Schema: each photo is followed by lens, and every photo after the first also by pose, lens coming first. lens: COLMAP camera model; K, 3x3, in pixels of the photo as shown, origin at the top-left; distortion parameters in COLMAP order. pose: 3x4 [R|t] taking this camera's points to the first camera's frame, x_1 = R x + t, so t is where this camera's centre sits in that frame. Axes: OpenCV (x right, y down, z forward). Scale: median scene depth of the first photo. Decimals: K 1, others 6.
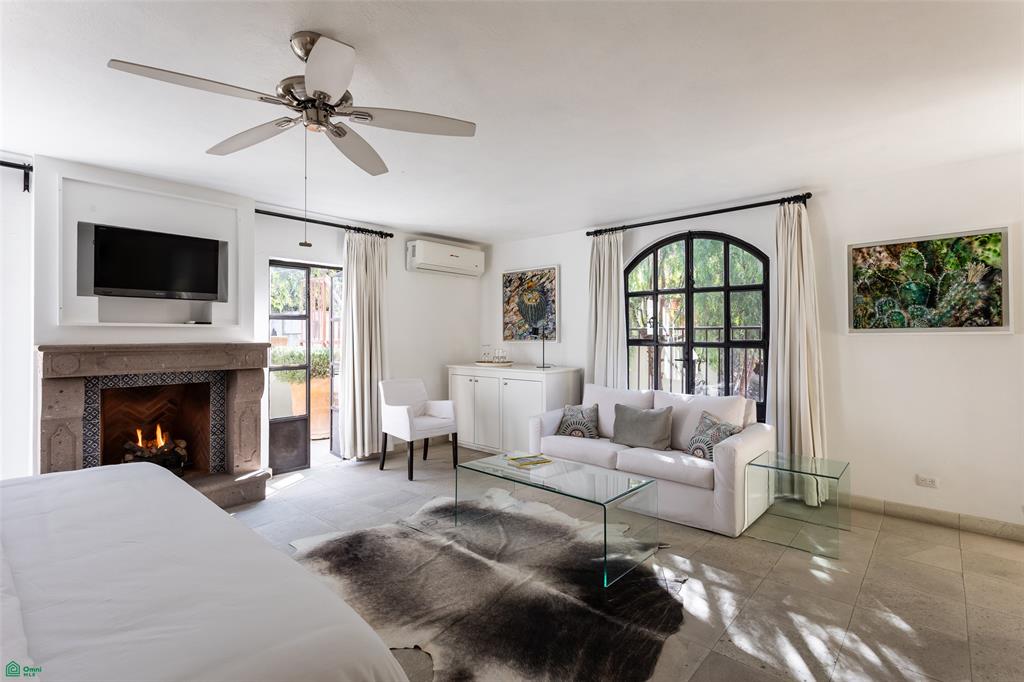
lens RADIAL K [[480.5, 0, 514.5], [0, 480.5, 335.2], [0, 0, 1]] dist [0.000679, 0.000504]
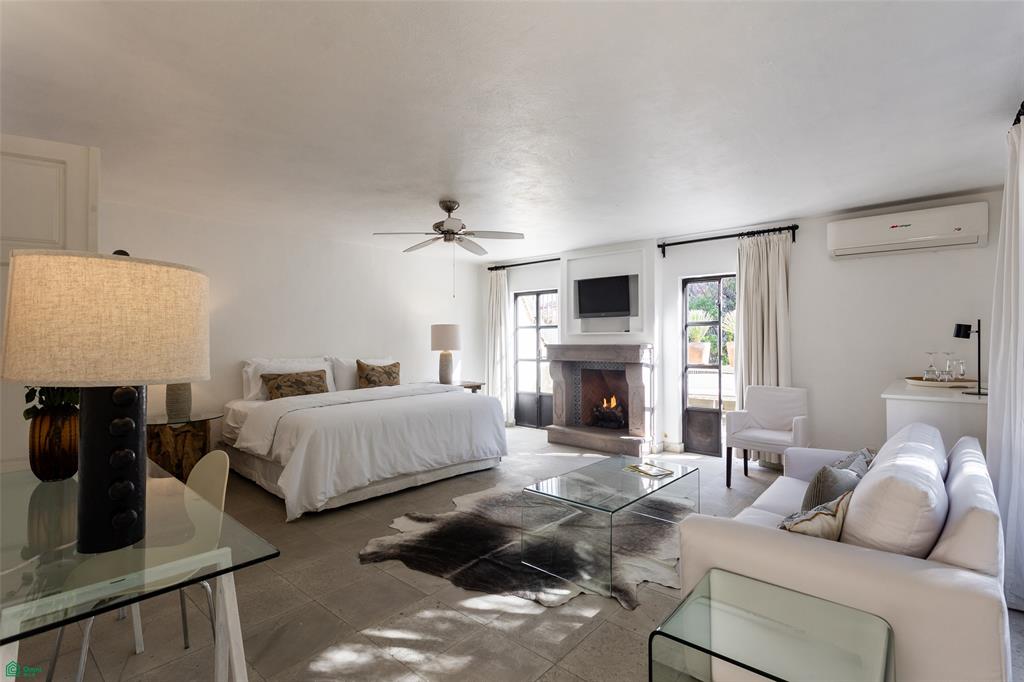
lens RADIAL K [[480.5, 0, 514.5], [0, 480.5, 335.2], [0, 0, 1]] dist [0.000679, 0.000504]
pose [[0.017398, -0.011453, -0.999783, 0.840516], [0.005380, 0.999921, -0.011361, 0.002615], [0.999834, -0.005181, 0.017459, 0.612871]]
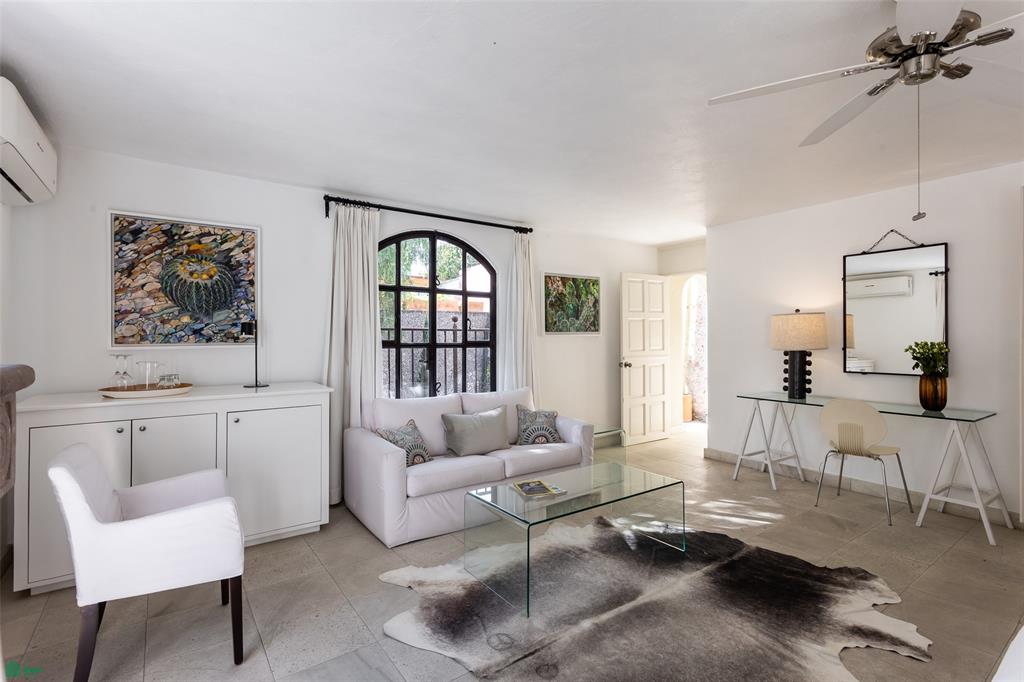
lens RADIAL K [[480.5, 0, 514.5], [0, 480.5, 335.2], [0, 0, 1]] dist [0.000679, 0.000504]
pose [[0.212855, 0.004188, 0.977075, -0.662512], [-0.001925, 0.999991, -0.003867, 0.002524], [-0.977082, -0.001058, 0.212861, 0.732974]]
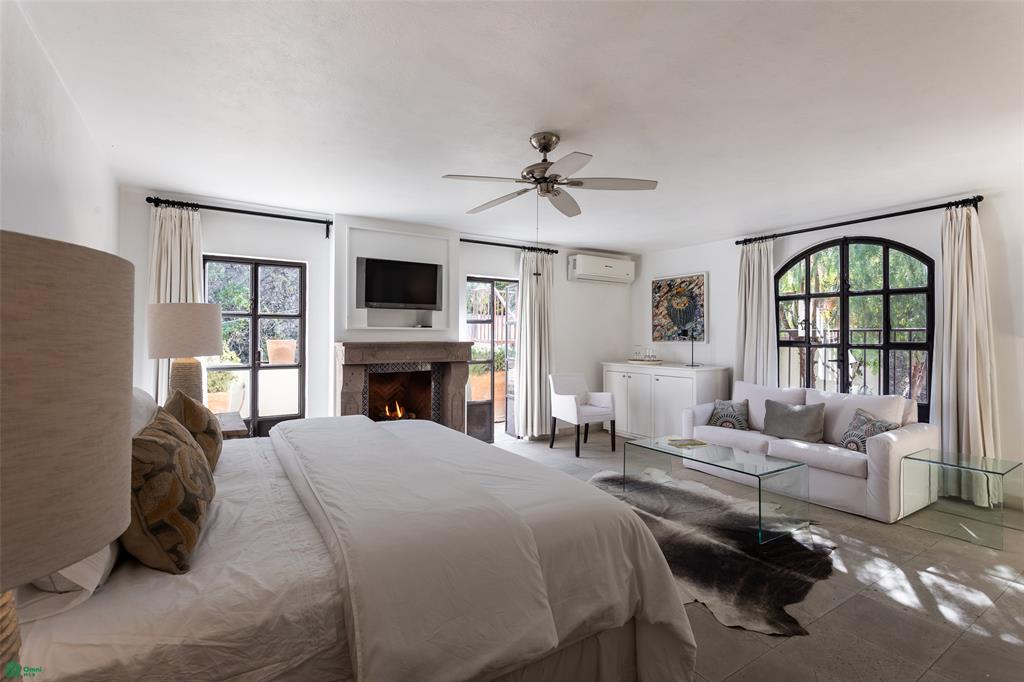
lens RADIAL K [[473.4, 0, 517.3], [0, 473.4, 335.3], [0, 0, 1]] dist [0.002228, 0.000866]
pose [[0.964850, 0.002461, -0.262791, -0.057371], [-0.002698, 0.999996, -0.000543, -0.001625], [0.262789, 0.001233, 0.964853, -0.204245]]
